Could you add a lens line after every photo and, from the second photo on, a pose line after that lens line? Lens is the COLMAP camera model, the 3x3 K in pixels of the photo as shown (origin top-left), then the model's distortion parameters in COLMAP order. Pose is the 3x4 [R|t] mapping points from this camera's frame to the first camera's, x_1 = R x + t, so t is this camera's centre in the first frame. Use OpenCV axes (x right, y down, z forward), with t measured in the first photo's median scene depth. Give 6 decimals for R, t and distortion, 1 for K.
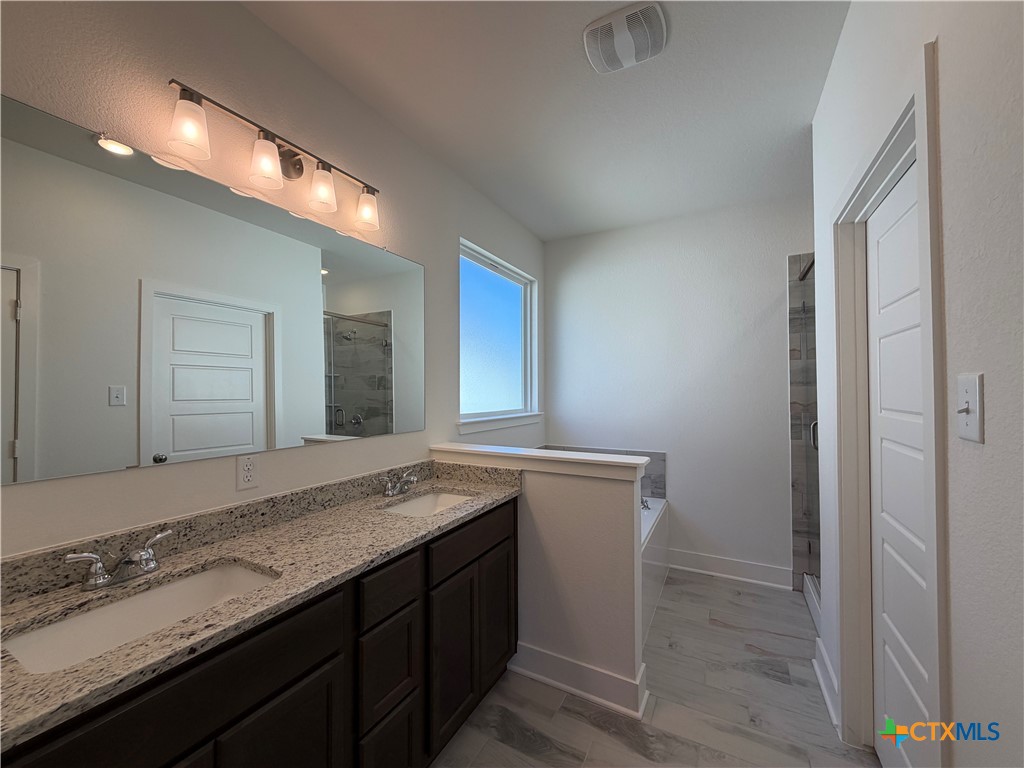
lens RADIAL K [[411.3, 0, 508.6], [0, 411.3, 385.7], [0, 0, 1]] dist [-0.000278, 0.000133]
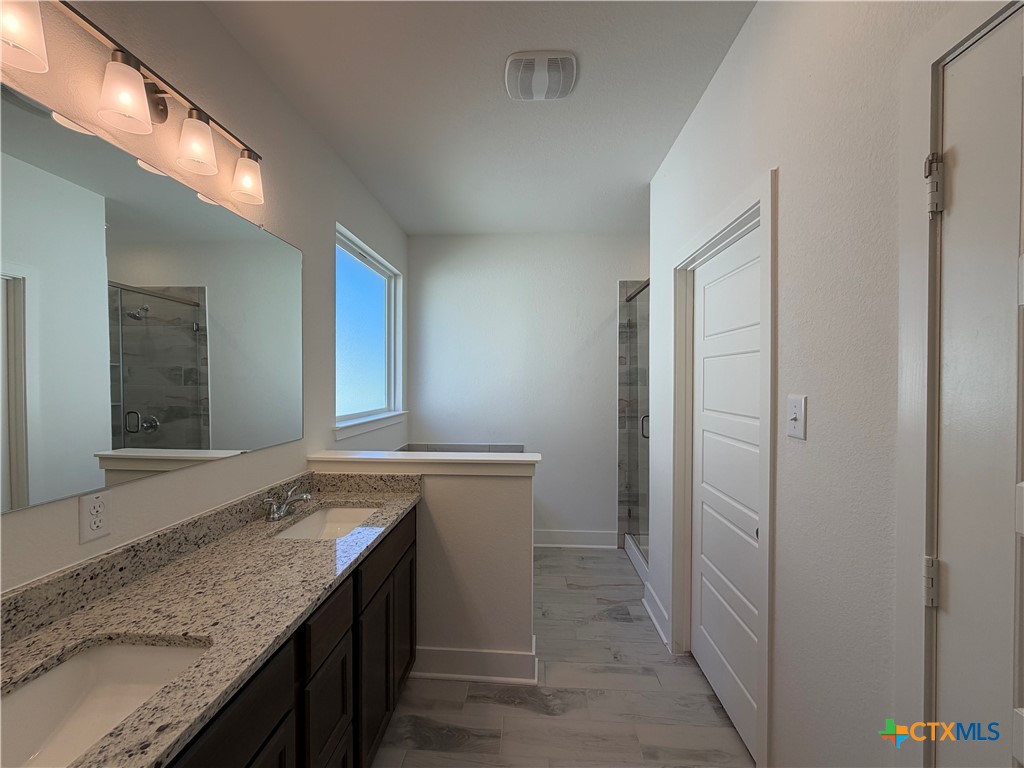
lens RADIAL K [[411.3, 0, 512.9], [0, 411.3, 385.4], [0, 0, 1]] dist [-0.000278, 0.000133]
pose [[0.903584, 0.001423, 0.428408, -0.216362], [-0.011337, 0.999724, 0.020589, -0.035828], [-0.428260, -0.023461, 0.903351, 0.020000]]
